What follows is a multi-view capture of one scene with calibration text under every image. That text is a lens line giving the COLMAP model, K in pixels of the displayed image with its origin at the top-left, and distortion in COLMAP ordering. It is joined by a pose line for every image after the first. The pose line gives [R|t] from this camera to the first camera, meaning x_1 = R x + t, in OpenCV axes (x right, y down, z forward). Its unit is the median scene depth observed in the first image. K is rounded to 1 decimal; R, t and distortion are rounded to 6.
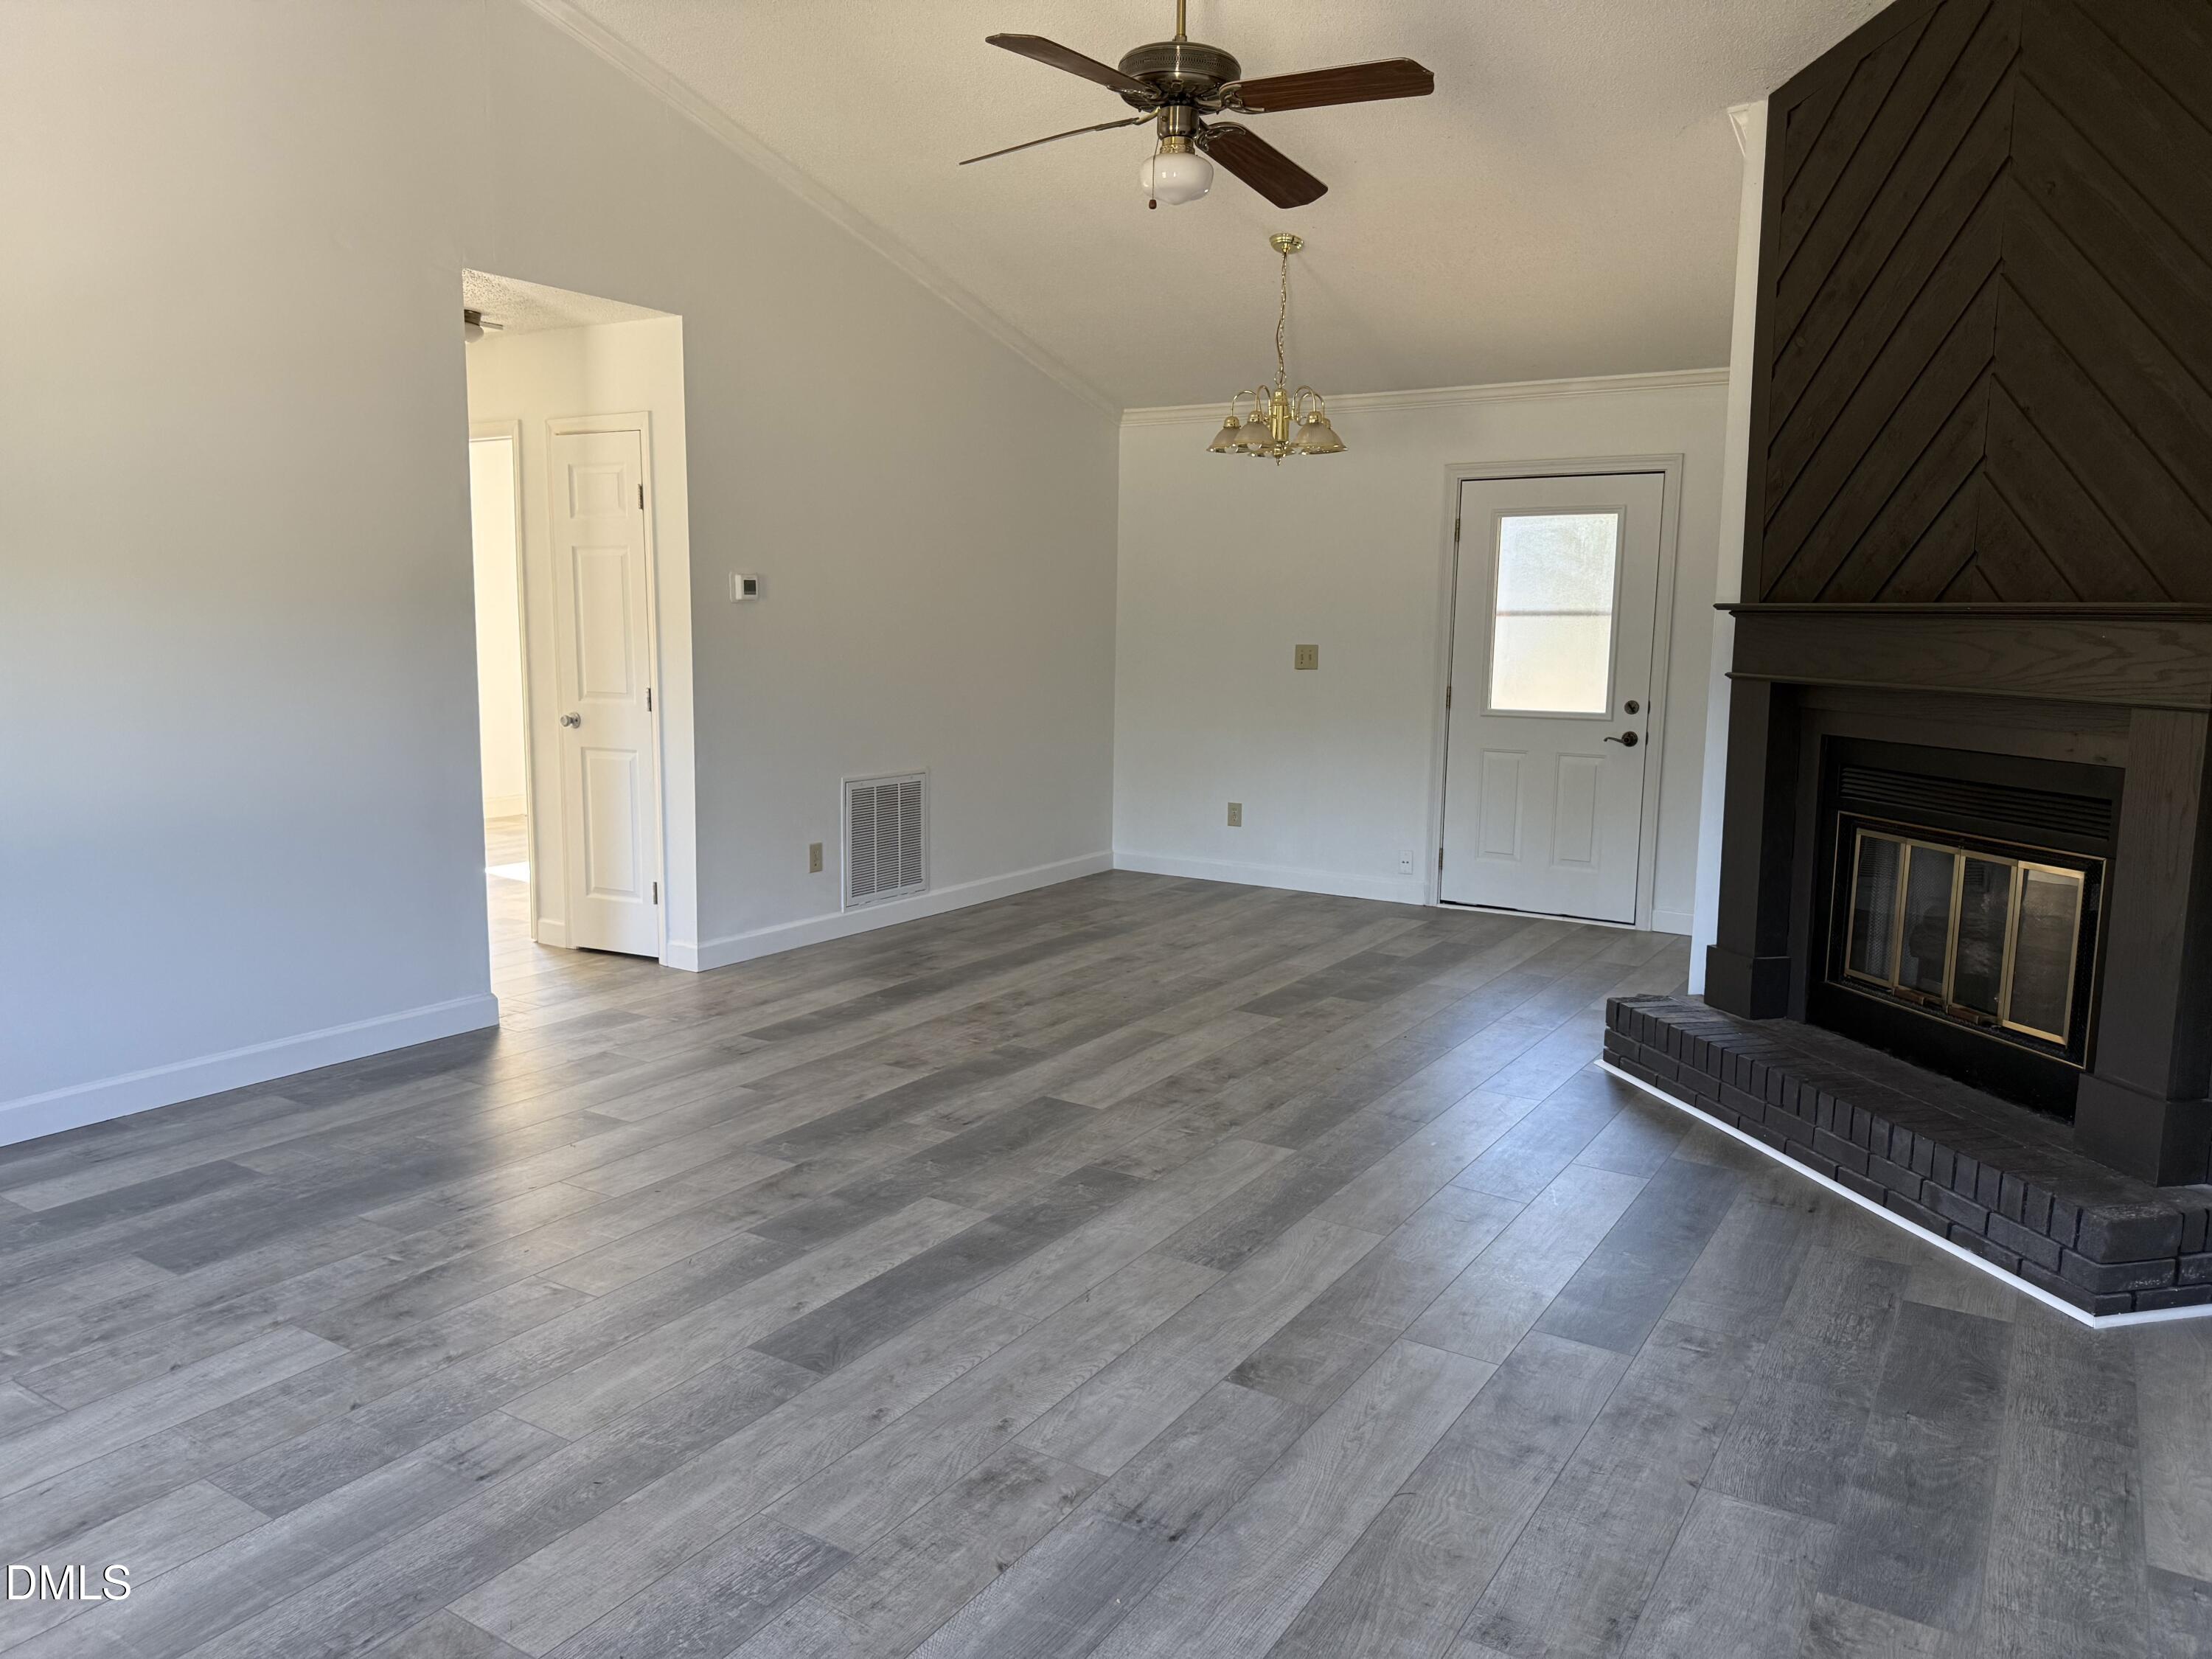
lens RADIAL K [[1568.4, 0, 1107.8], [0, 1568.4, 814.1], [0, 0, 1]] dist [0.060085, -0.097510]
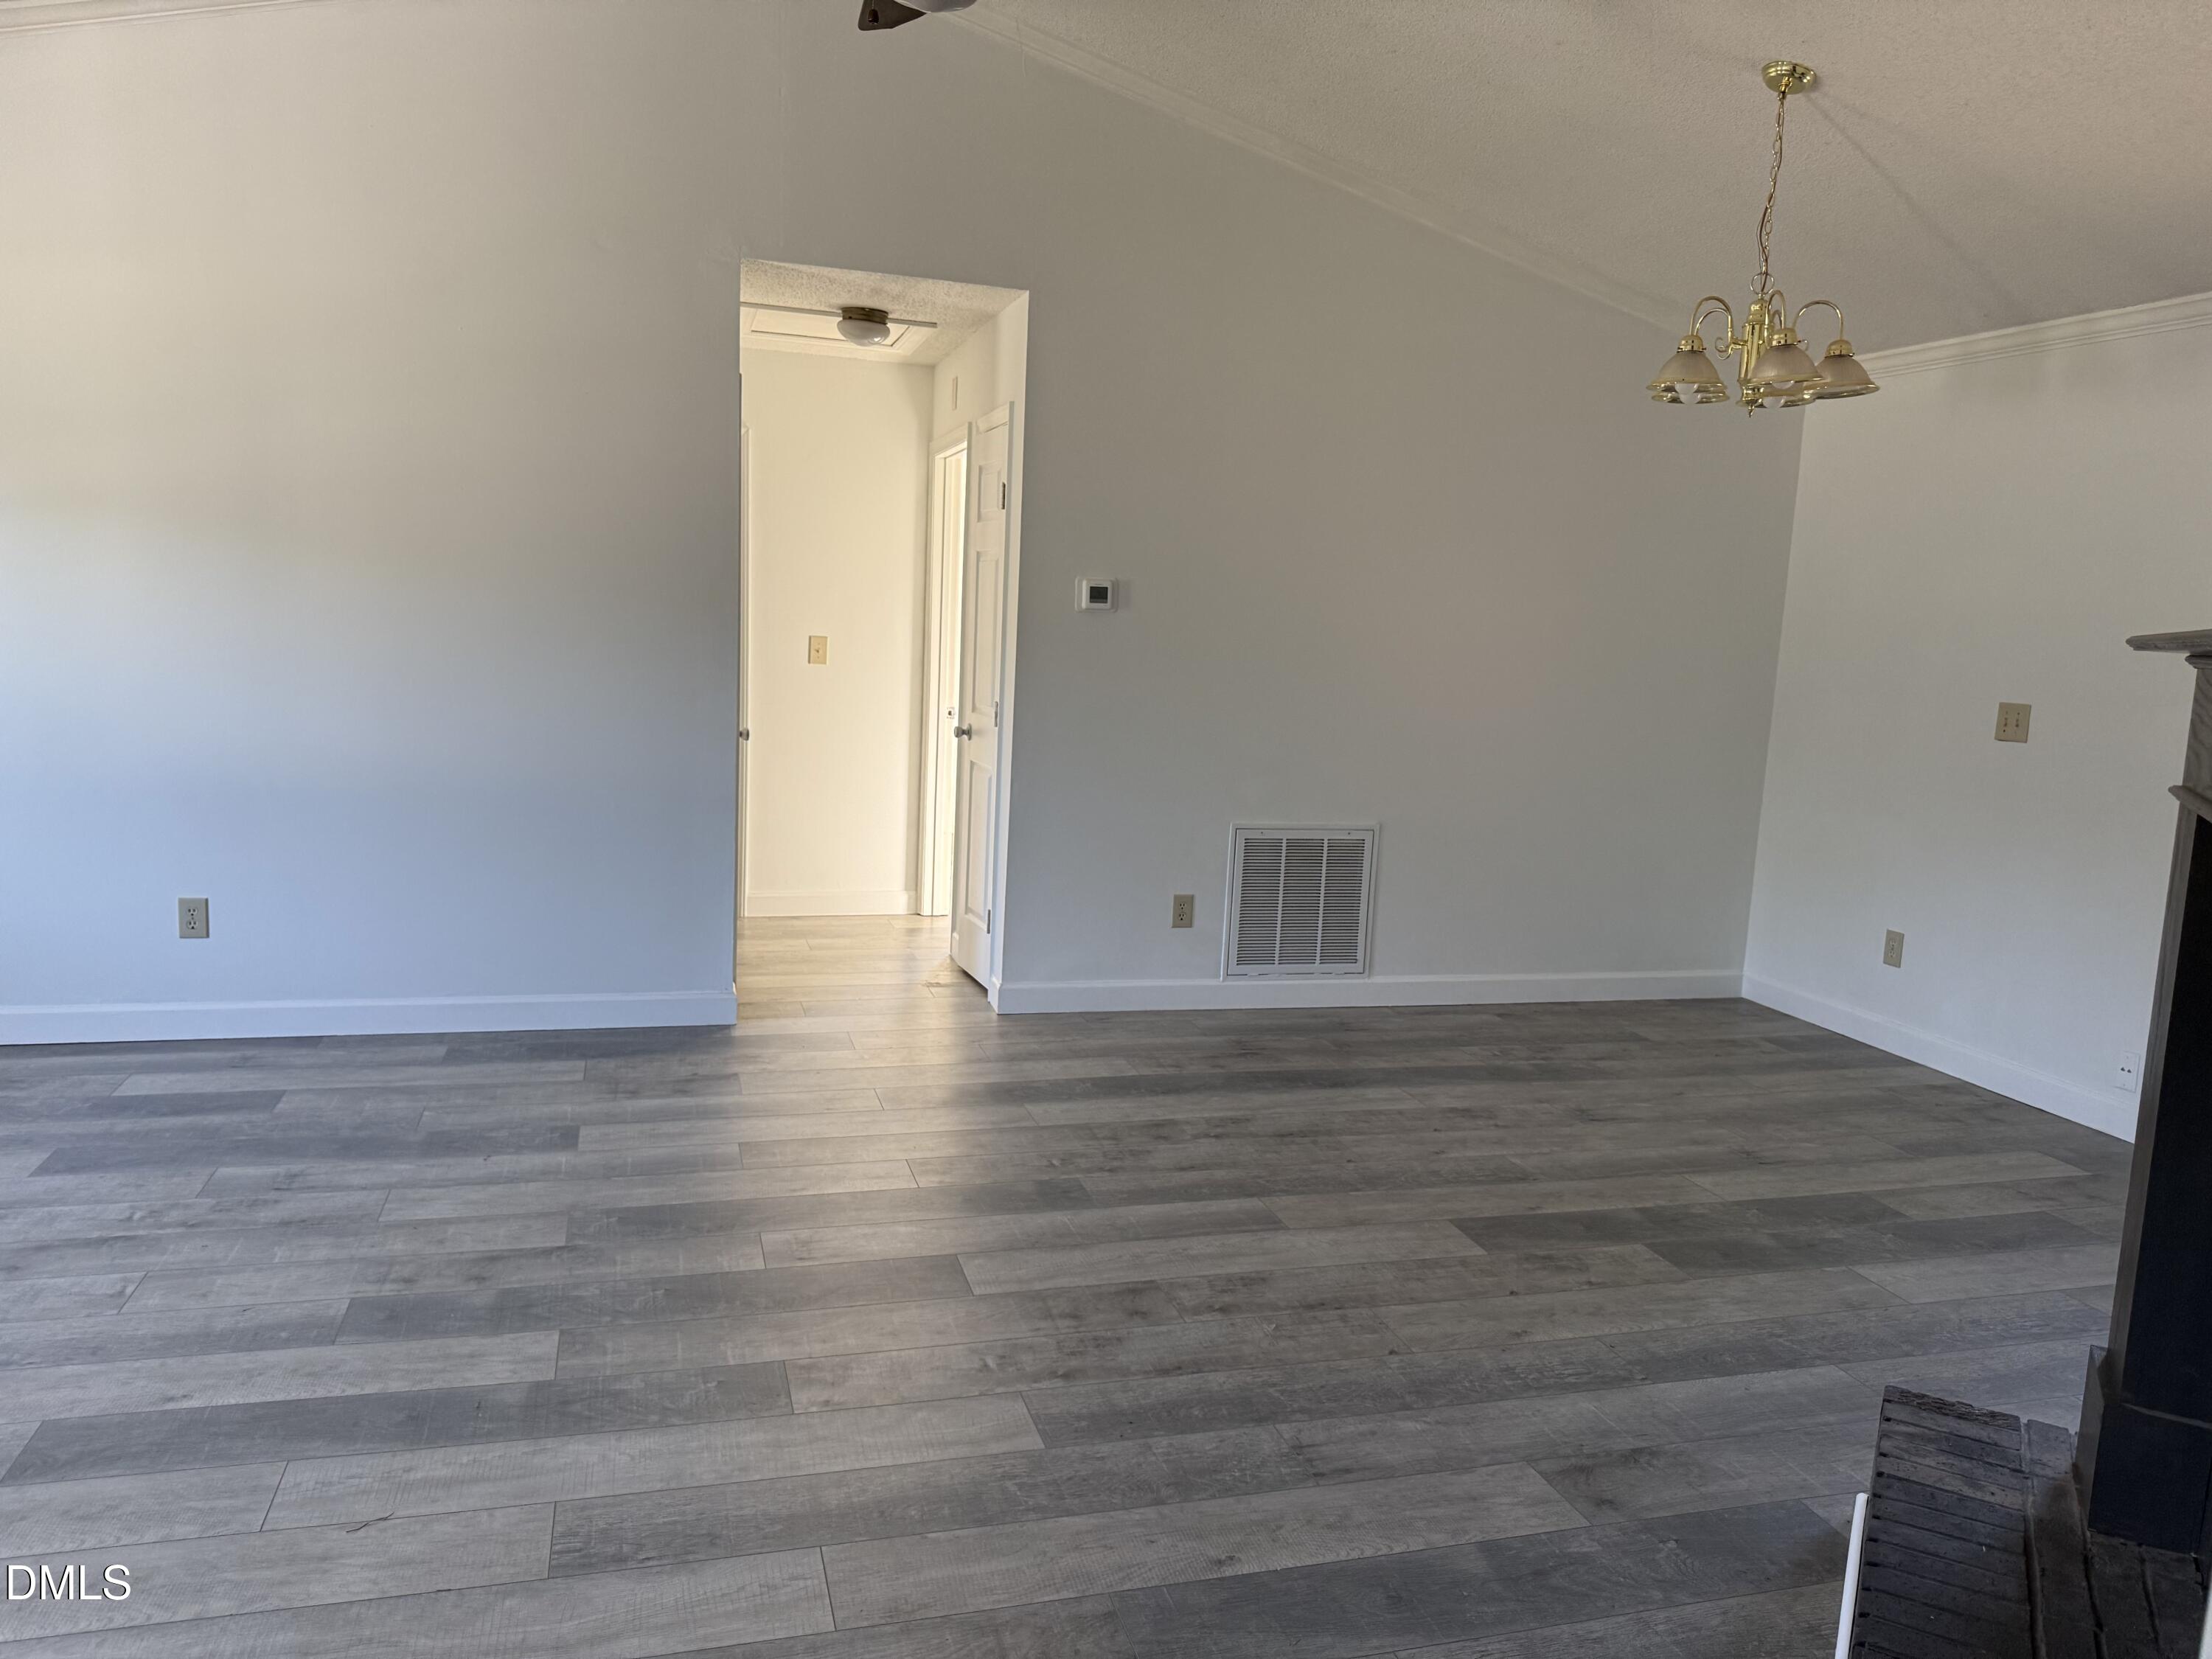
lens RADIAL K [[1571.7, 0, 1106.0], [0, 1571.7, 829.5], [0, 0, 1]] dist [0.072778, -0.103138]
pose [[0.741242, 0.116940, -0.660973, 0.409616], [-0.122310, 0.991753, 0.038299, -0.052487], [0.660000, 0.052455, 0.749432, 0.380848]]
